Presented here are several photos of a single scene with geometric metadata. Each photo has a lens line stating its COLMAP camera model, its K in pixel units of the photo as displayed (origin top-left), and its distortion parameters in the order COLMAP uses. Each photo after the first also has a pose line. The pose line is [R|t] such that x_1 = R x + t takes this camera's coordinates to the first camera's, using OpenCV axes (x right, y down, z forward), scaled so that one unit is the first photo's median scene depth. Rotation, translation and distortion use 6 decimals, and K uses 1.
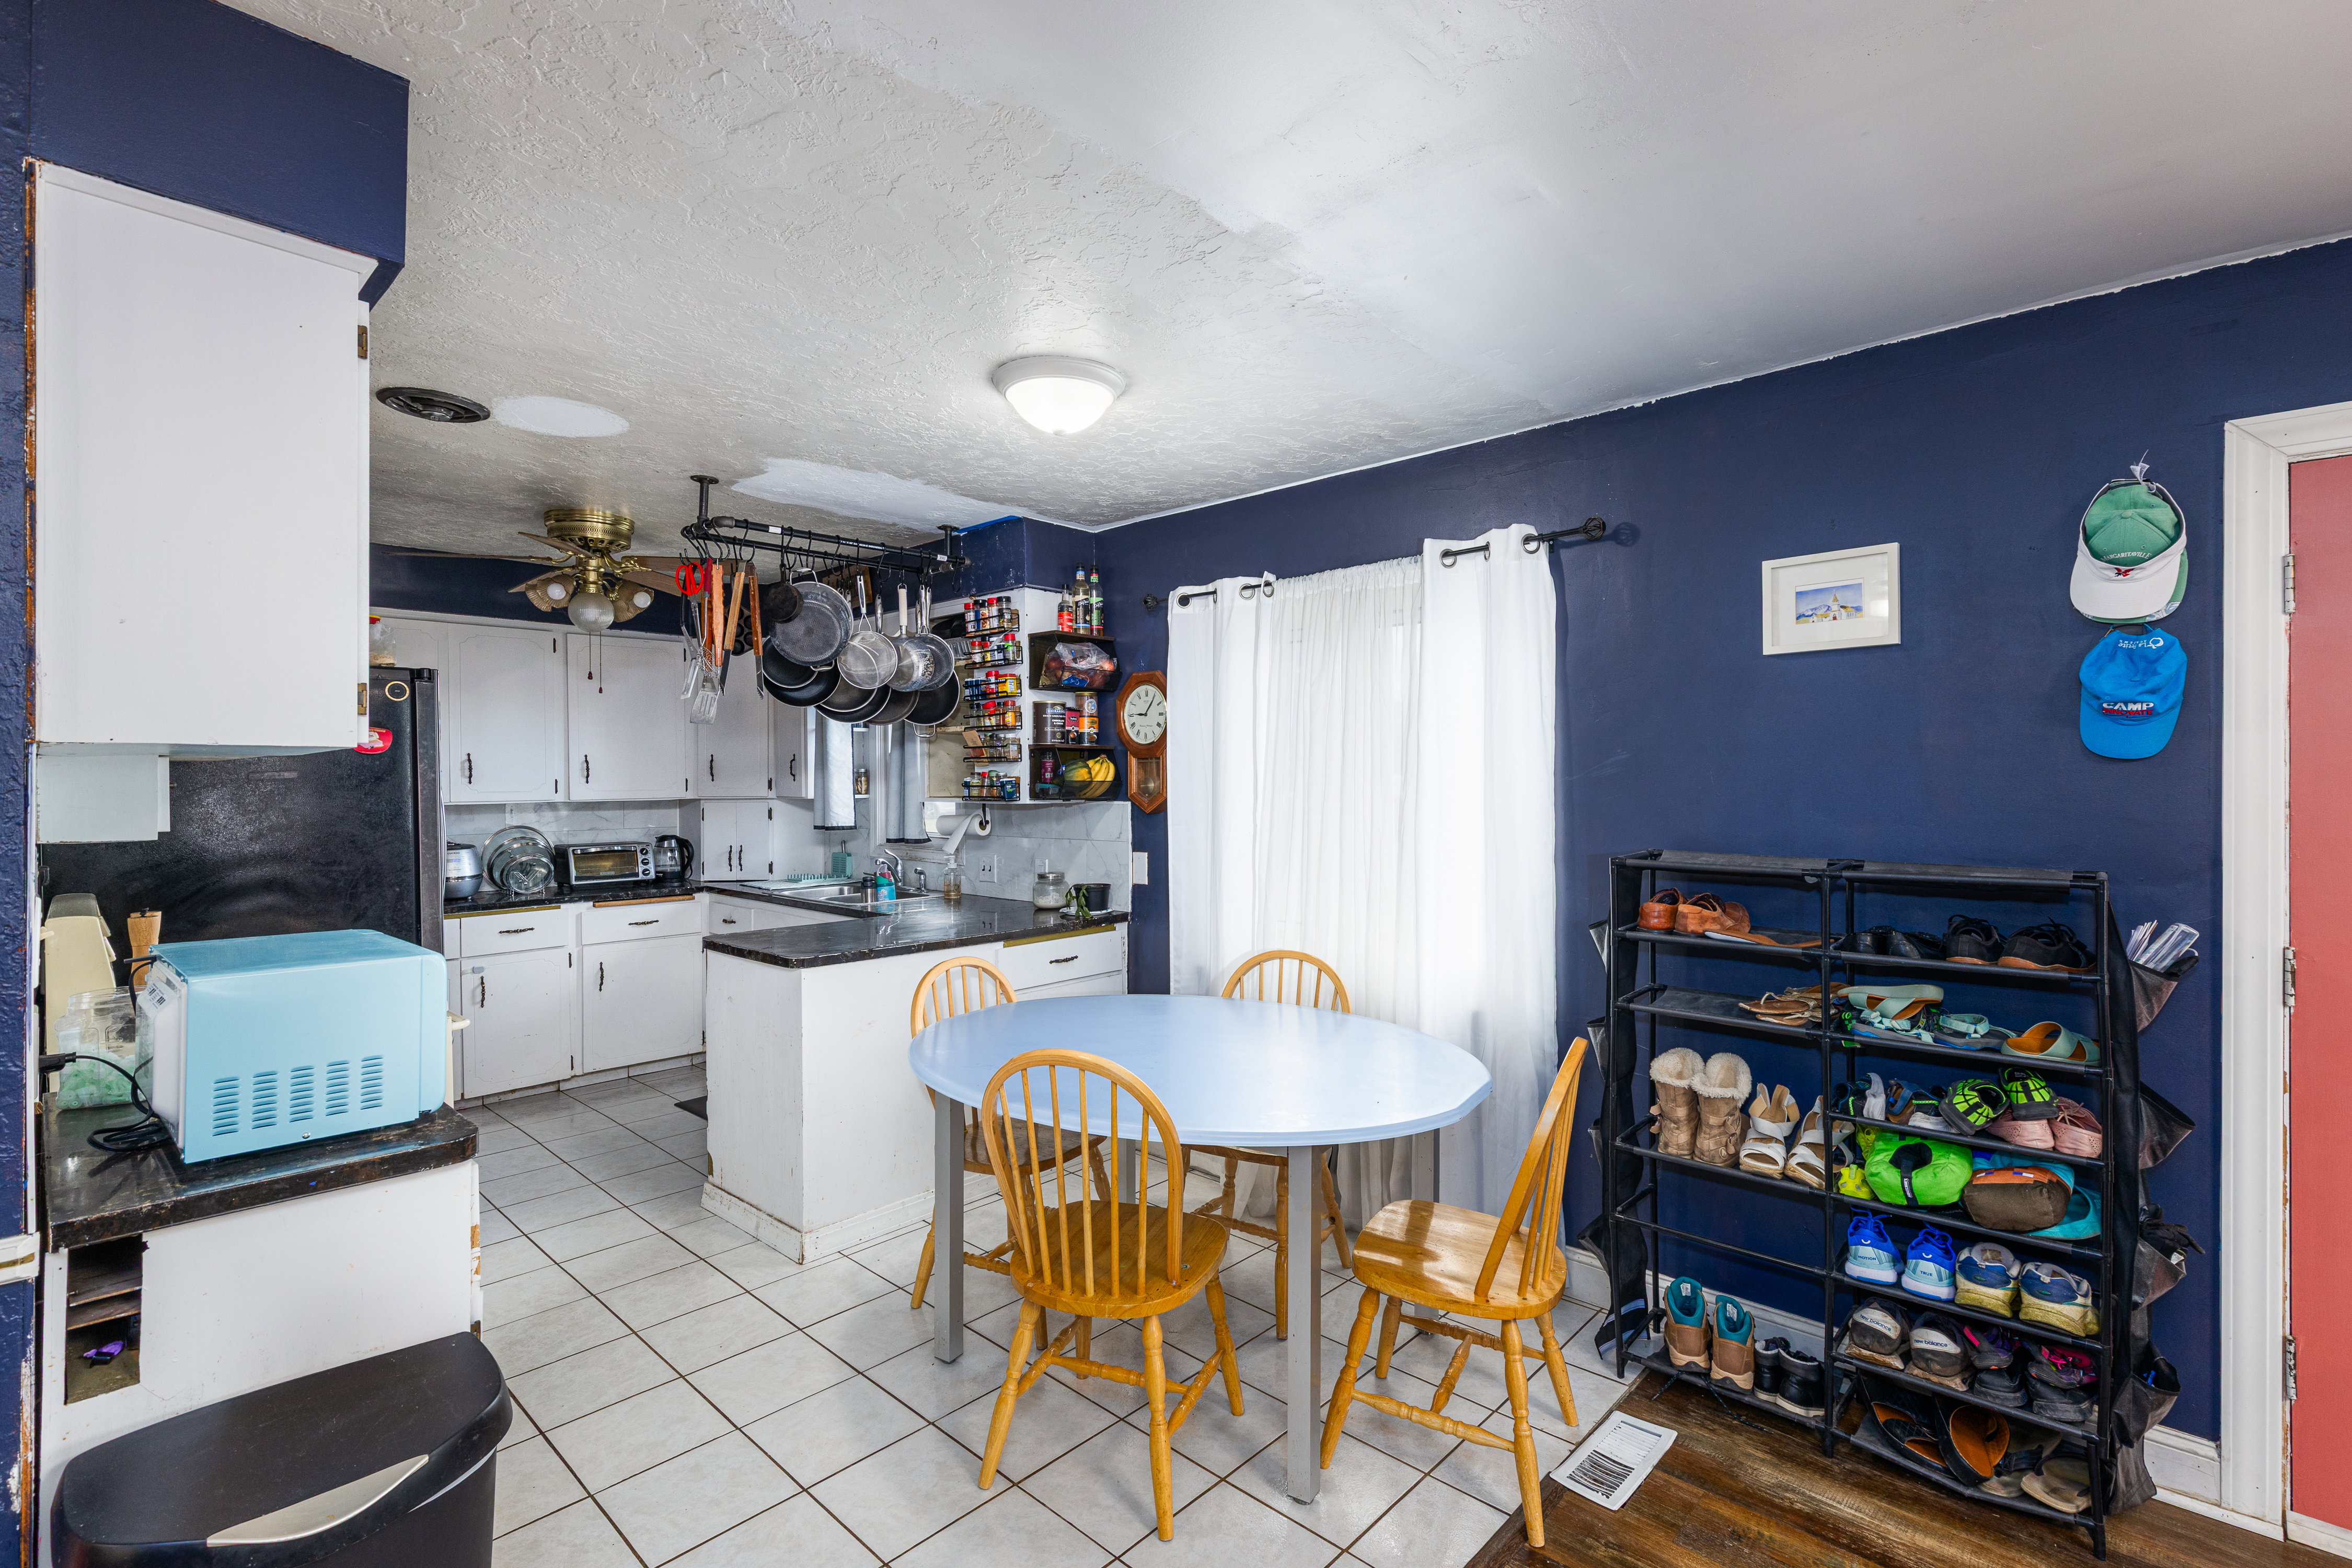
lens RADIAL K [[1090.2, 0, 1190.5], [0, 1090.2, 778.3], [0, 0, 1]] dist [0.013593, 0.000229]
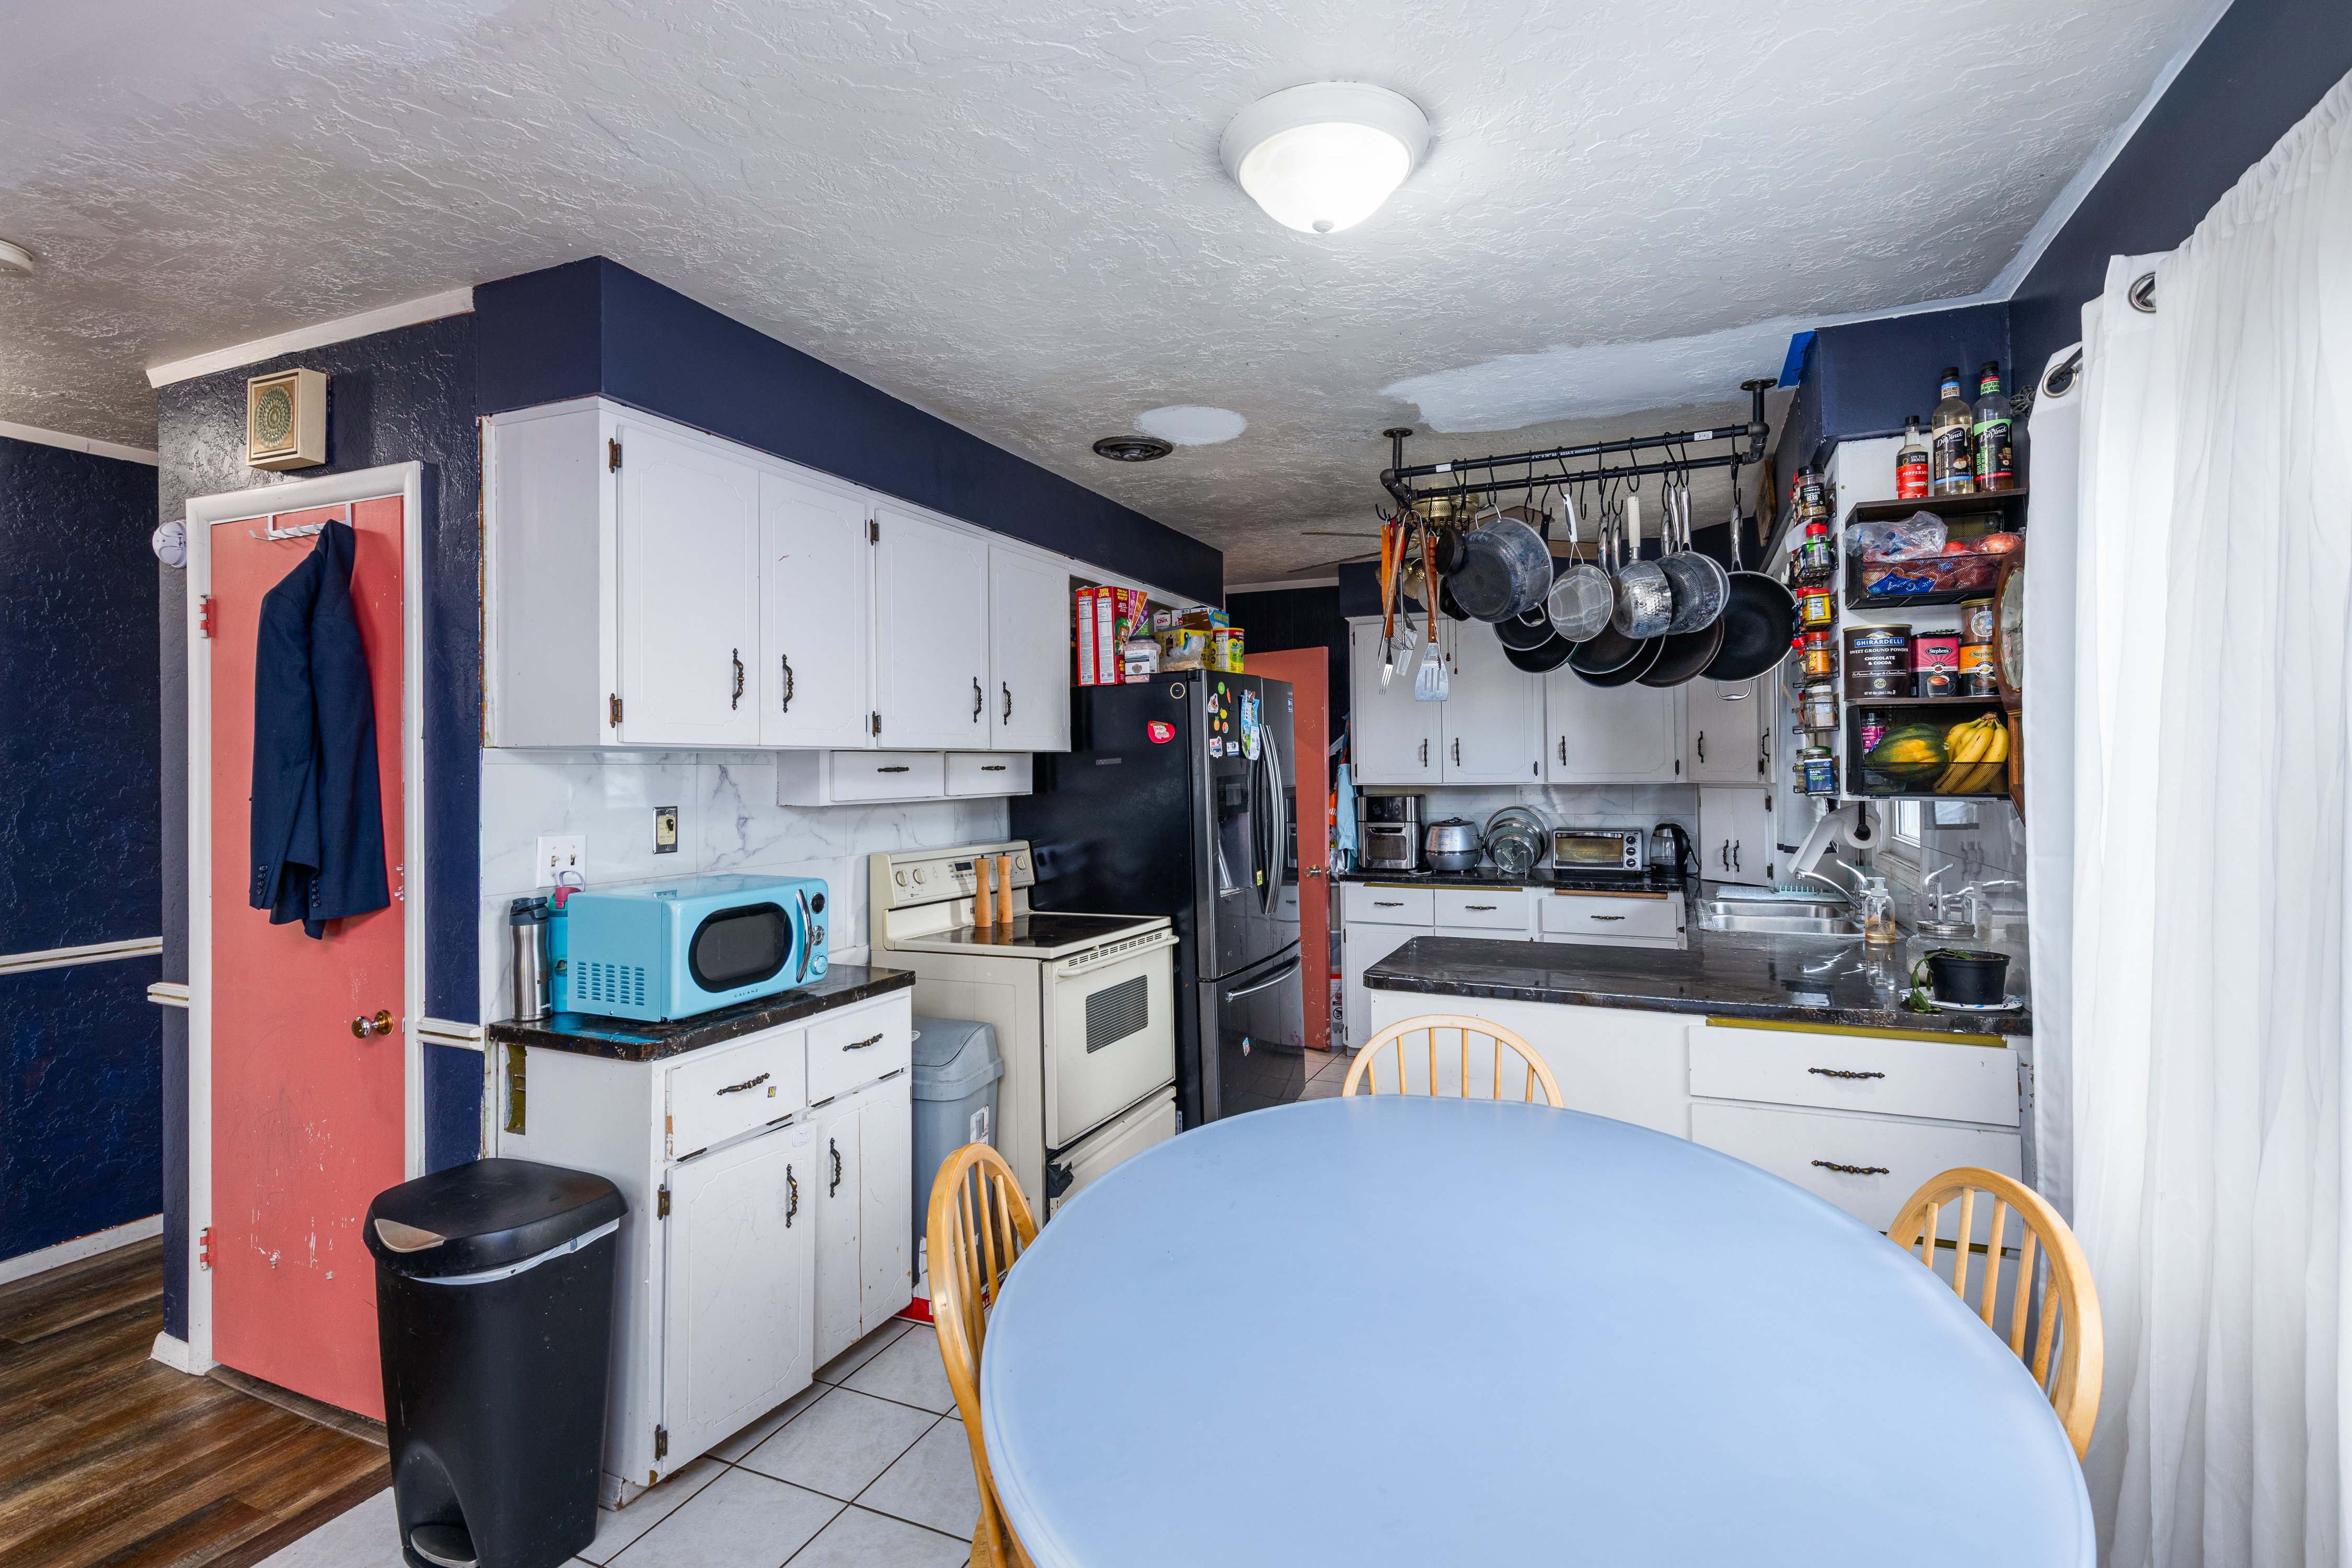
lens RADIAL K [[1066.4, 0, 1186.4], [0, 1066.4, 755.2], [0, 0, 1]] dist [0.002477, 0.000162]
pose [[0.329233, -0.009712, -0.944199, 0.287337], [0.007584, 0.999942, -0.007641, 0.000264], [0.944218, -0.004645, 0.329288, 0.464095]]
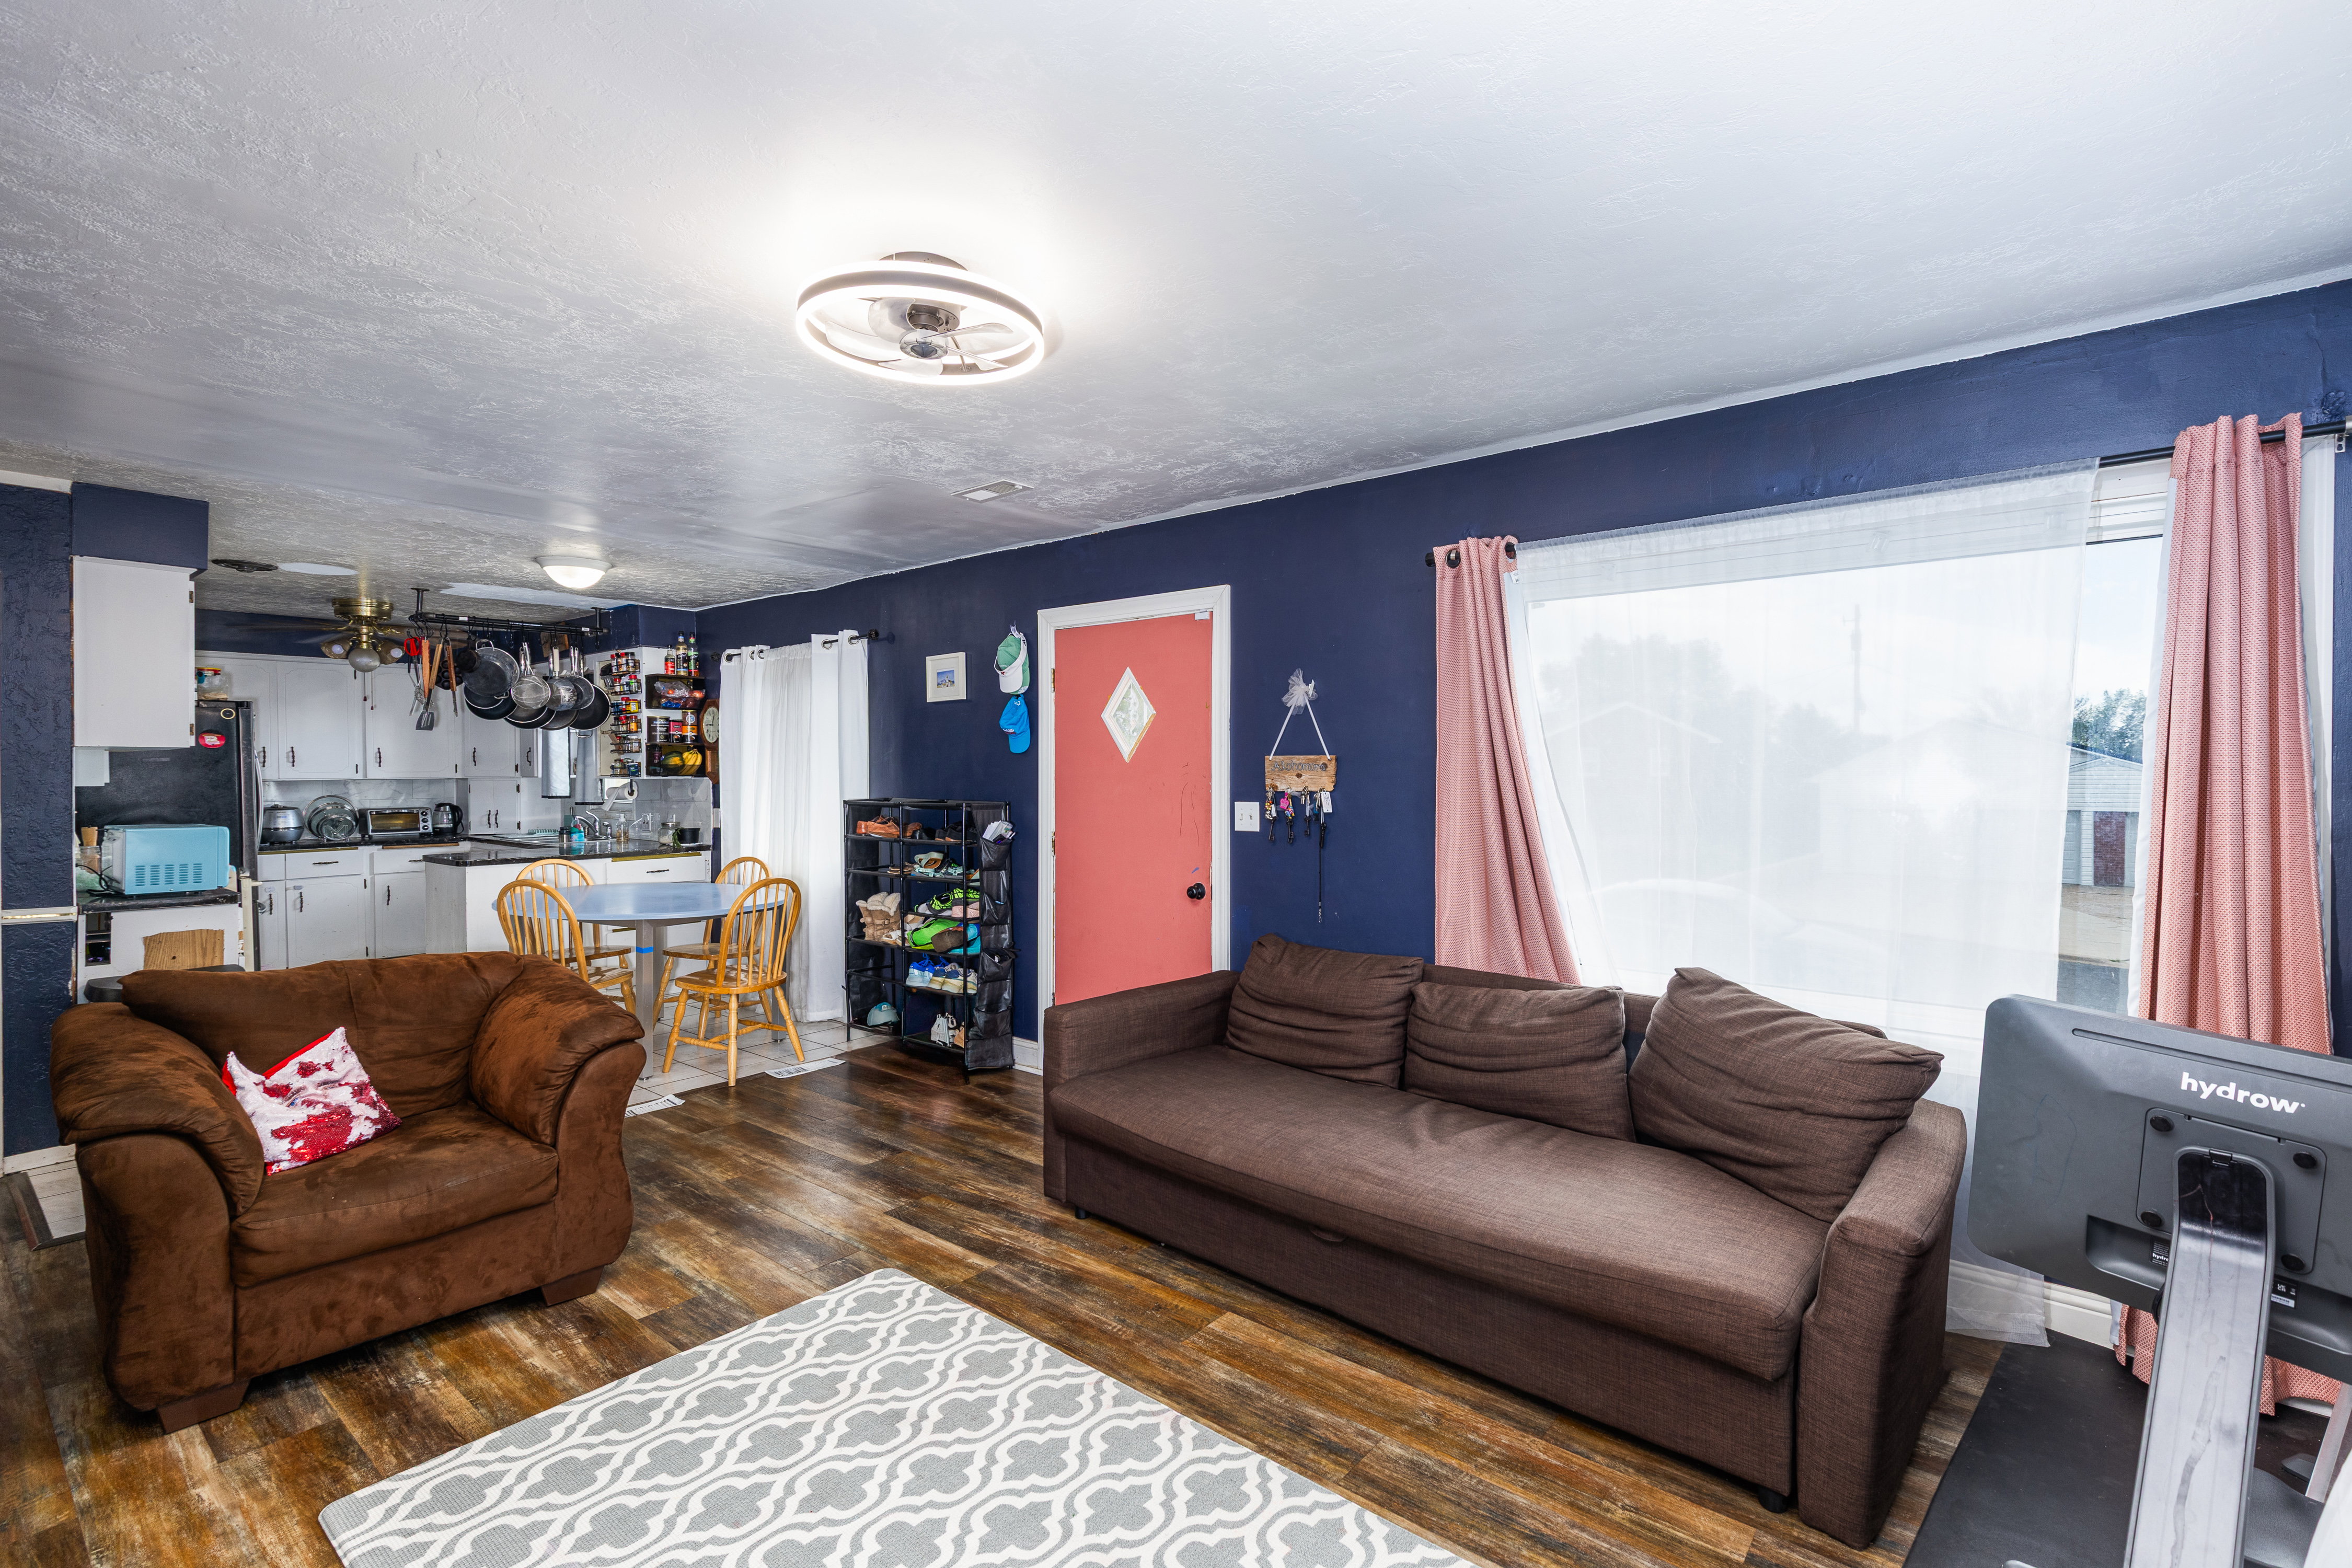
lens RADIAL K [[1090.2, 0, 1190.5], [0, 1090.2, 778.3], [0, 0, 1]] dist [0.013593, 0.000229]
pose [[0.998274, 0.000225, 0.058731, 0.573725], [-0.000704, 0.999967, 0.008131, 0.008835], [-0.058727, -0.008158, 0.998241, -0.690154]]
